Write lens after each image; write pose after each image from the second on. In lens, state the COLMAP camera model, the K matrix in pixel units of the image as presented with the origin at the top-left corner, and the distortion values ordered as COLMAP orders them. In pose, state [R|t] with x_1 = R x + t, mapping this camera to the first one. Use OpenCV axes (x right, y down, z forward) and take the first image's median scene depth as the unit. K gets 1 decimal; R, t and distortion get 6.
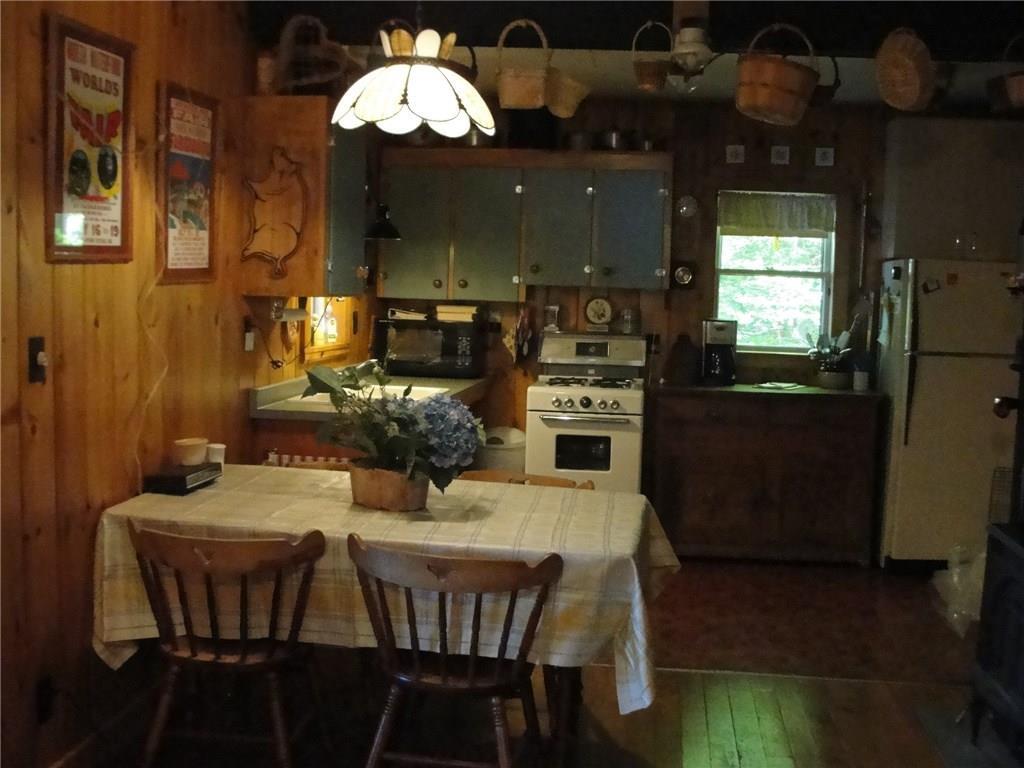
lens RADIAL K [[1190.2, 0, 537.0], [0, 1190.2, 384.2], [0, 0, 1]] dist [-0.144323, 0.049882]
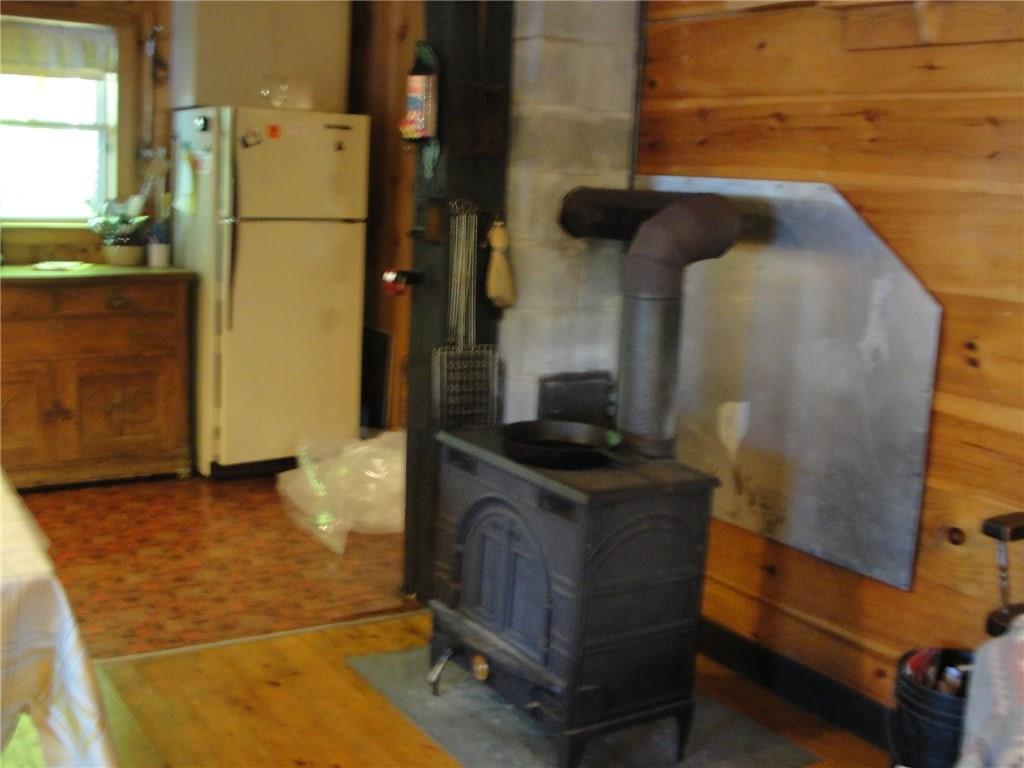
lens RADIAL K [[1190.2, 0, 537.0], [0, 1190.2, 384.2], [0, 0, 1]] dist [-0.144323, 0.049882]
pose [[0.778047, -0.104106, 0.619519, -0.038865], [0.032360, 0.991505, 0.125976, -0.008066], [-0.627372, -0.077967, 0.774807, 0.185154]]
